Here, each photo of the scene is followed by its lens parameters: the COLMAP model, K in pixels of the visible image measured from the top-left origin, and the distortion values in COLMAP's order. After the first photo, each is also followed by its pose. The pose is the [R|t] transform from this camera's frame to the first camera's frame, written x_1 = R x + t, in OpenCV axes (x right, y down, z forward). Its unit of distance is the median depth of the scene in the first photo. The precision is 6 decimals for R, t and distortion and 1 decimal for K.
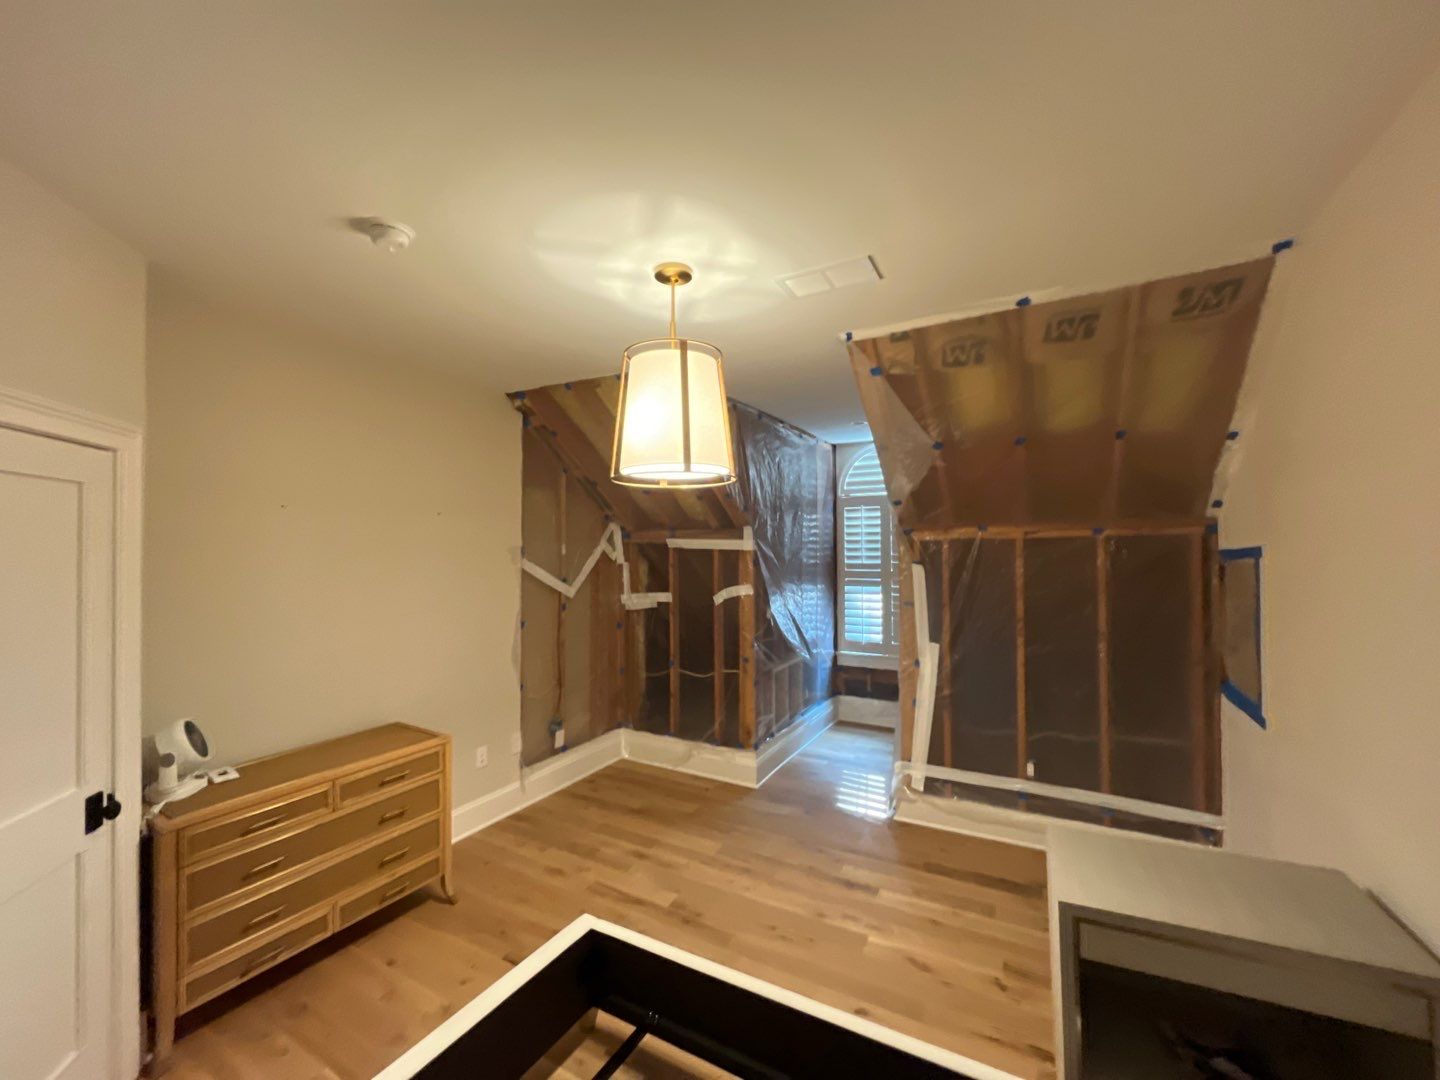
lens RADIAL K [[582.4, 0, 721.7], [0, 582.4, 545.8], [0, 0, 1]] dist [-0.000617, 0.000954]
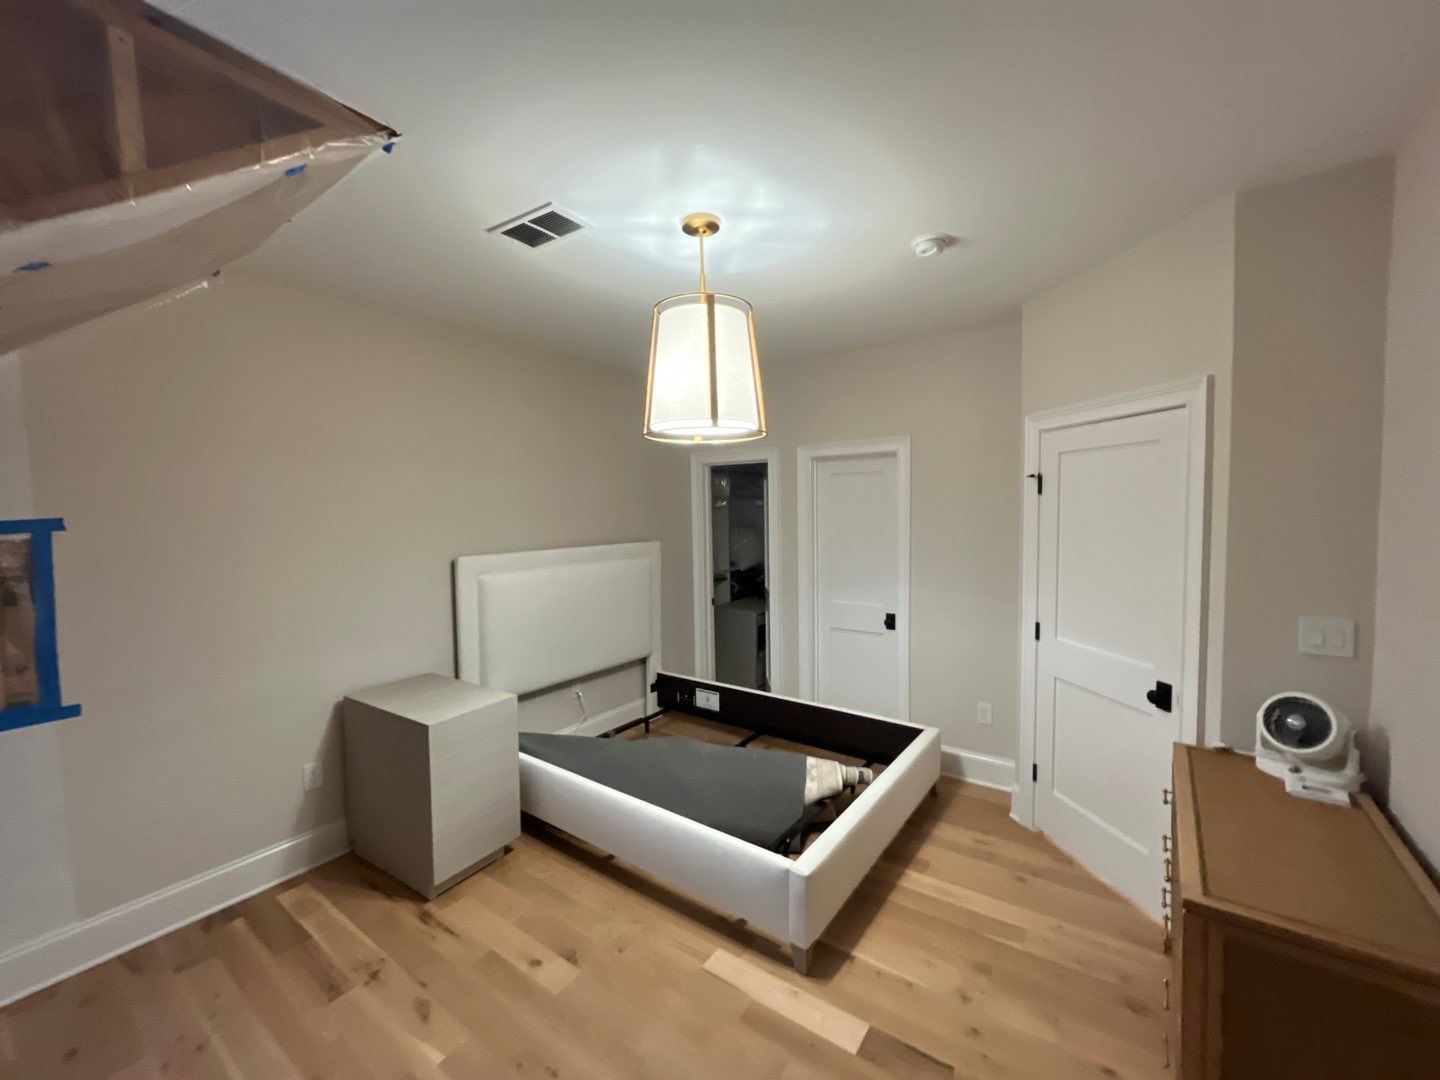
lens RADIAL K [[582.4, 0, 719.1], [0, 582.4, 542.4], [0, 0, 1]] dist [-0.000617, 0.000954]
pose [[-0.992612, 0.019452, 0.119760, -0.110026], [0.026808, 0.997831, 0.060128, 0.005888], [-0.118331, 0.062894, -0.990980, 0.988316]]
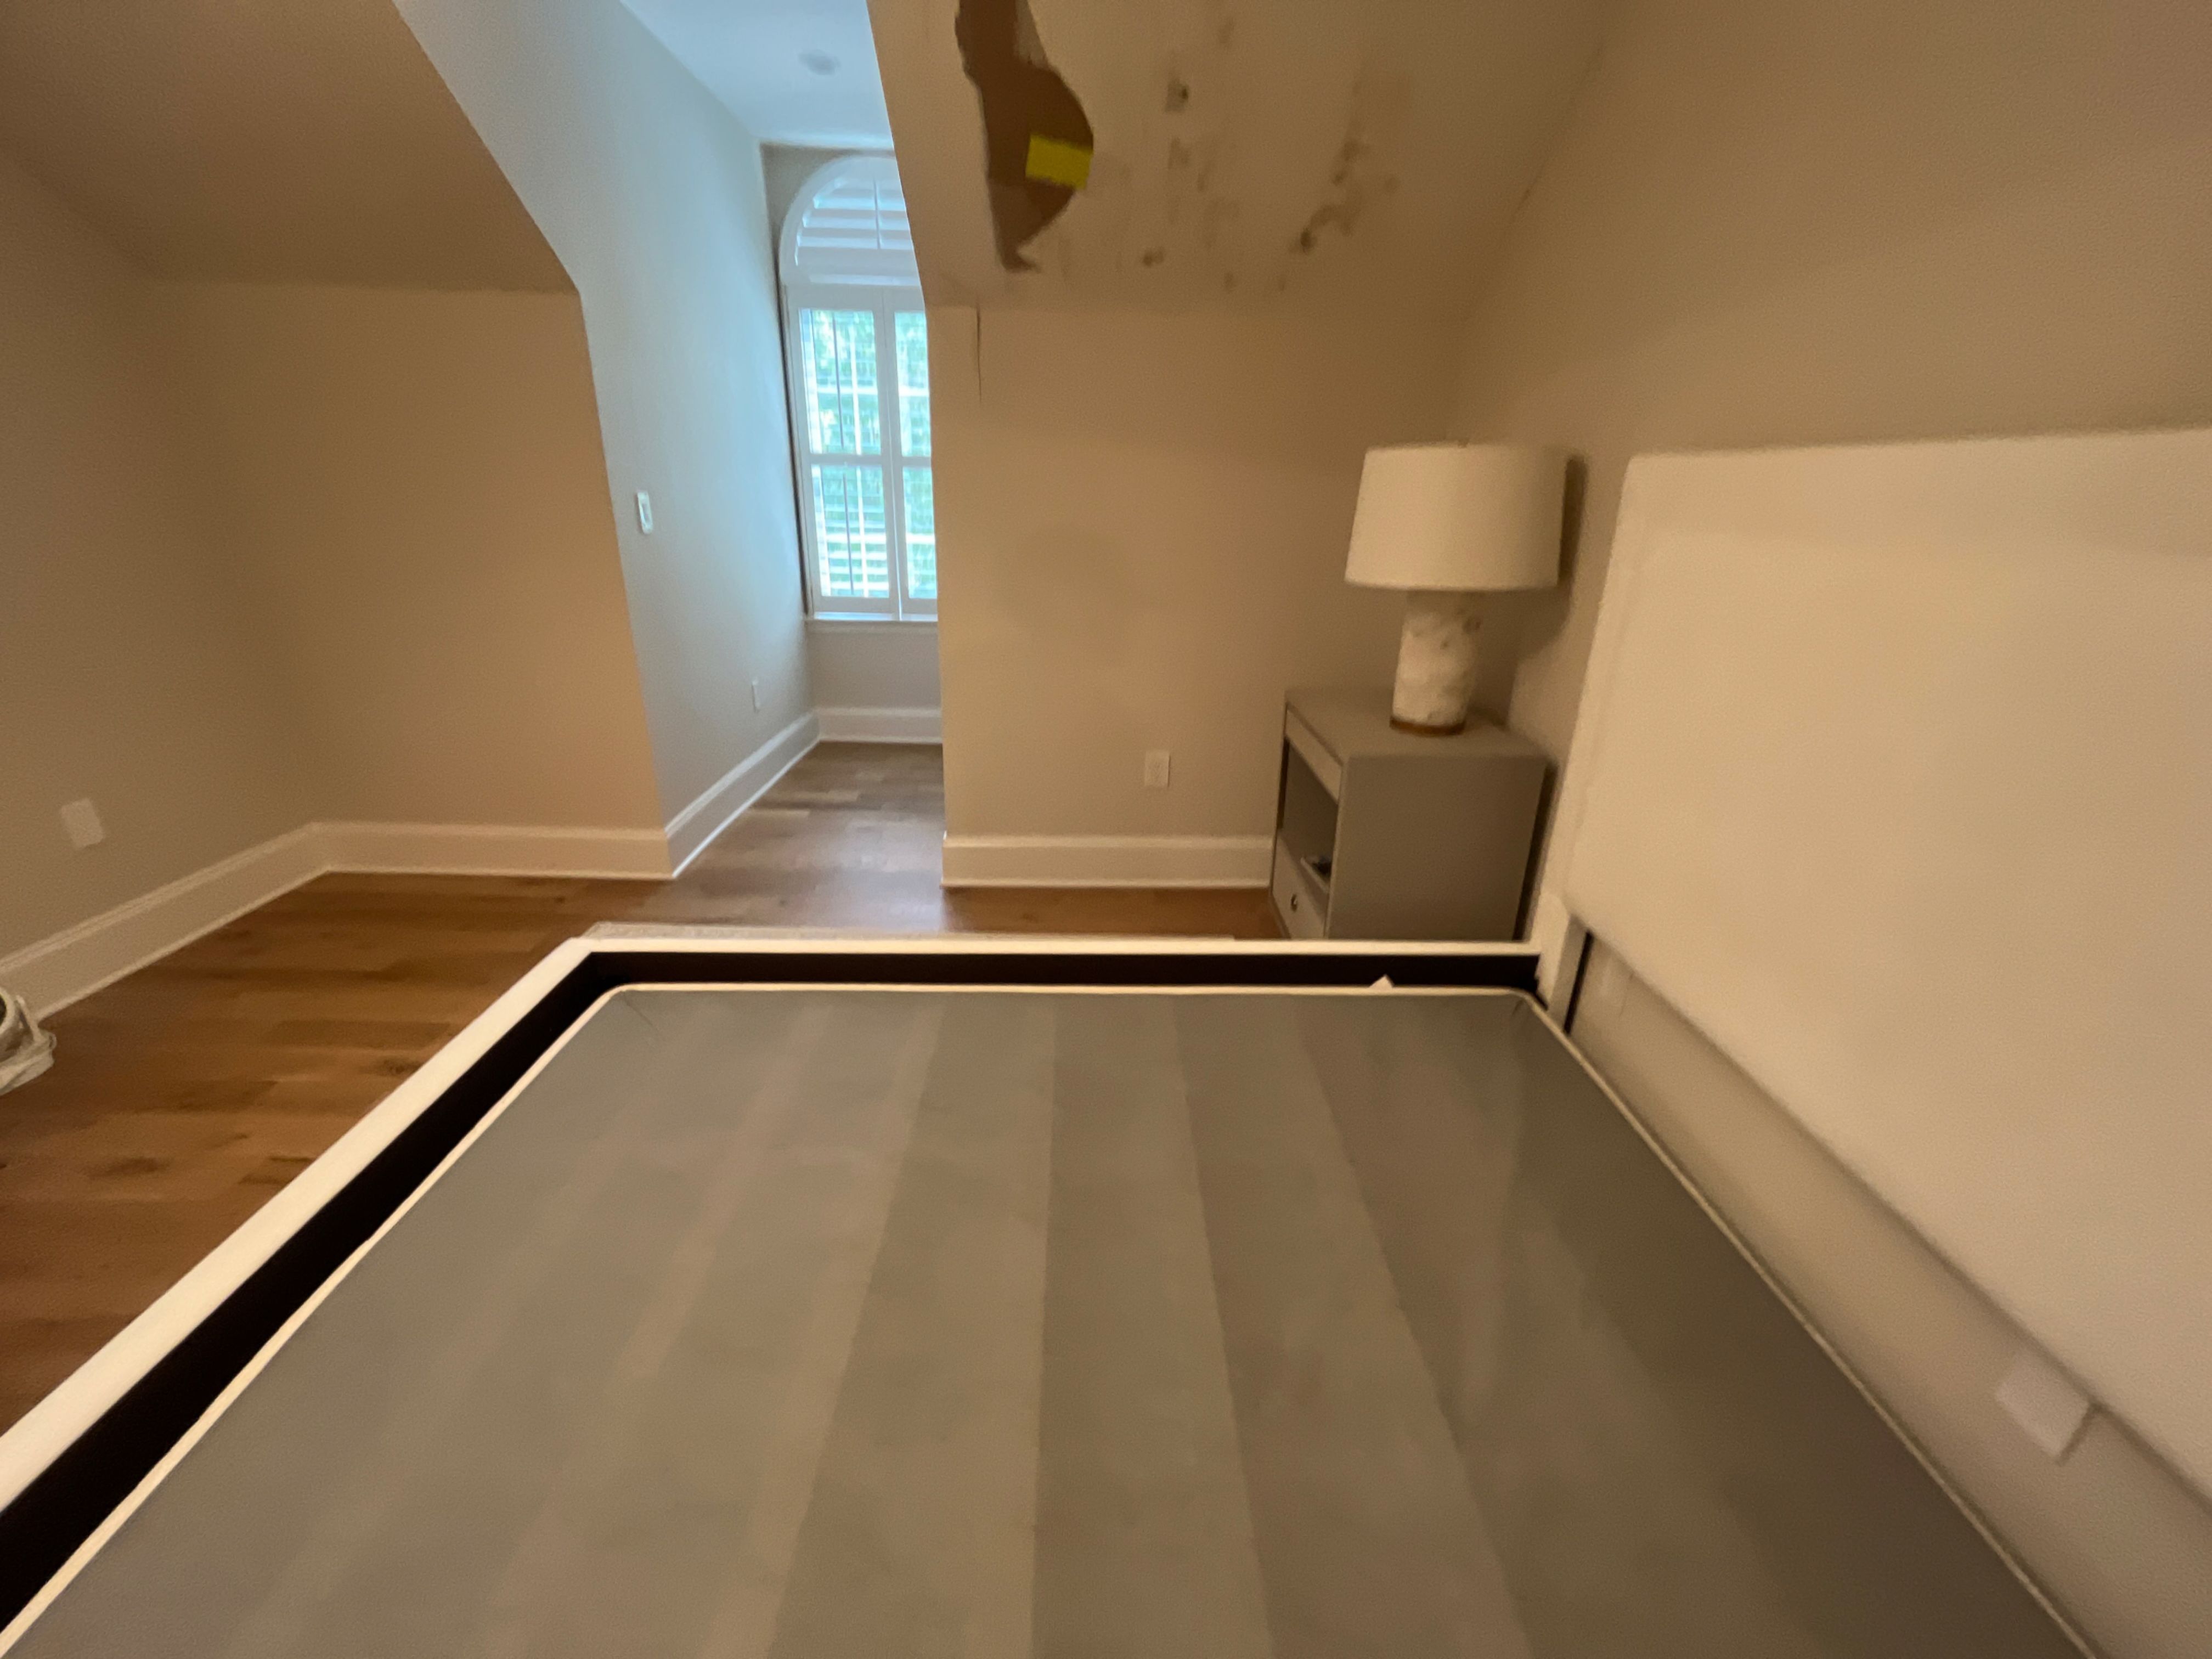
lens RADIAL K [[894.7, 0, 1112.4], [0, 894.7, 830.4], [0, 0, 1]] dist [-0.000617, 0.000954]
pose [[0.861712, -0.152484, 0.483943, 0.018286], [-0.035914, 0.933053, 0.357941, 0.082577], [-0.506125, -0.325822, 0.798547, 0.194104]]
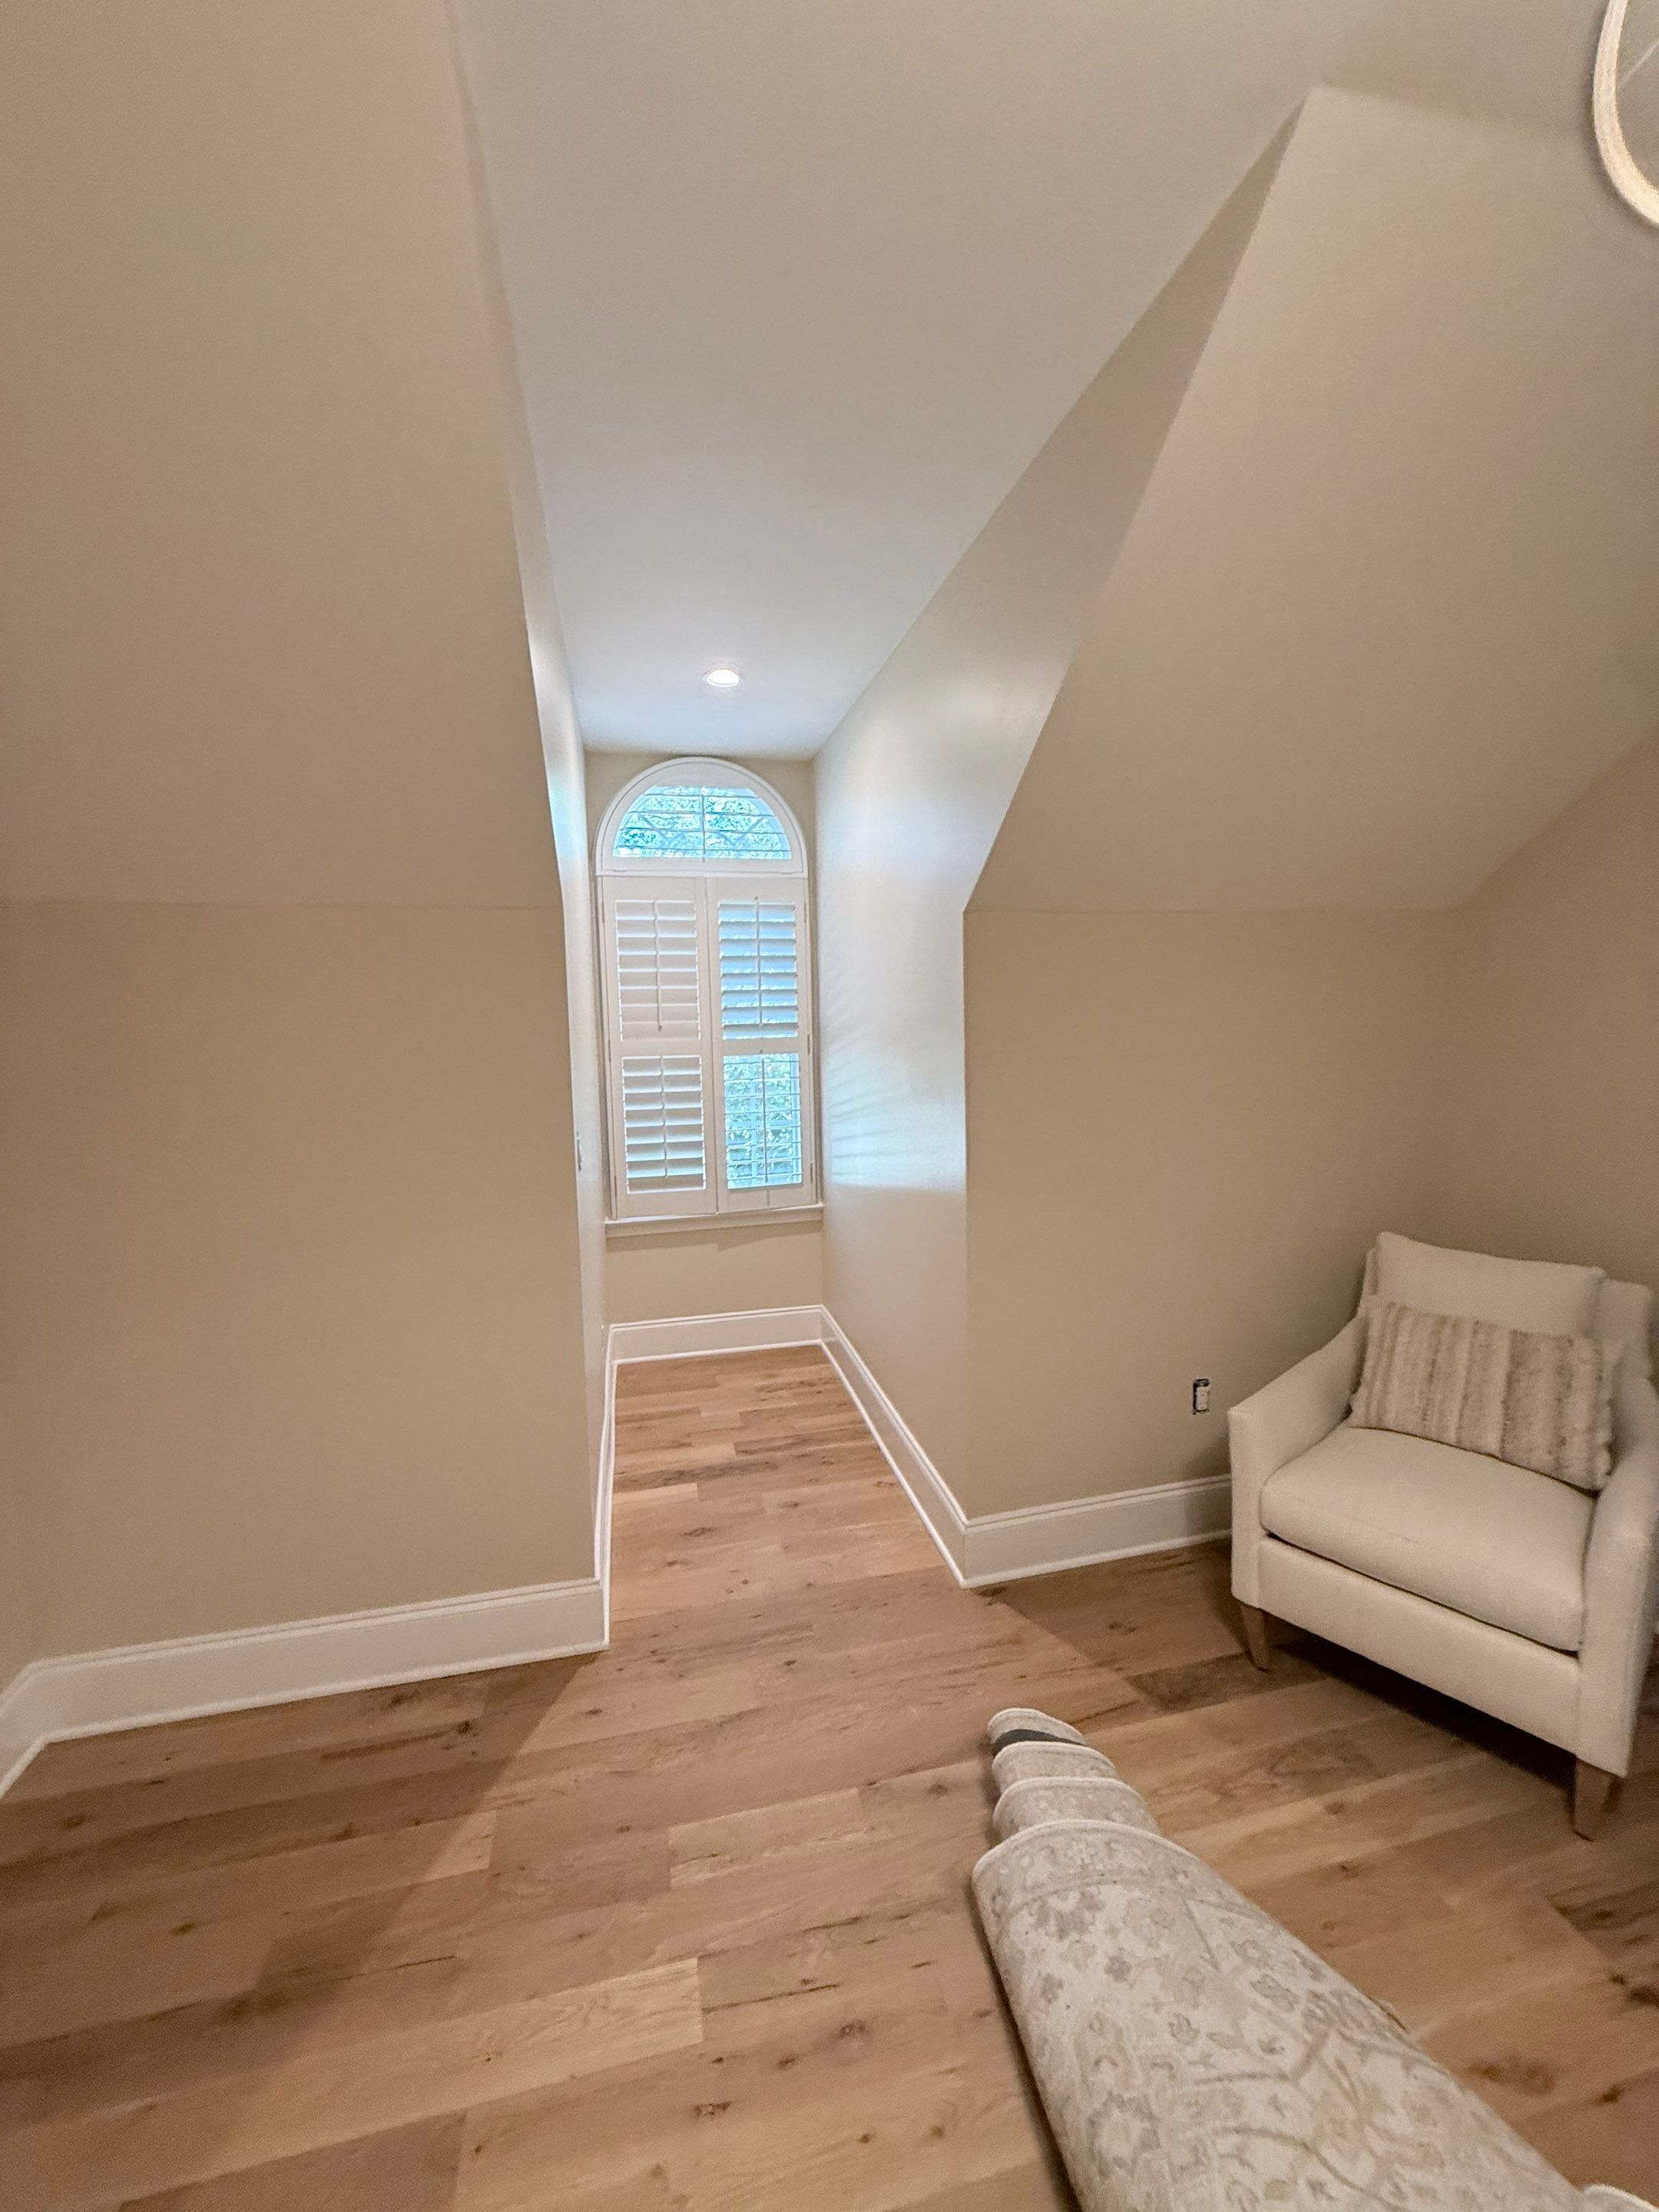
lens RADIAL K [[894.7, 0, 838.3], [0, 894.7, 1096.8], [0, 0, 1]] dist [-0.000617, 0.000954]
pose [[0.737578, -0.069617, 0.671664, -0.172817], [0.009024, 0.995599, 0.093282, 0.033014], [-0.675202, -0.062742, 0.734960, 0.517323]]
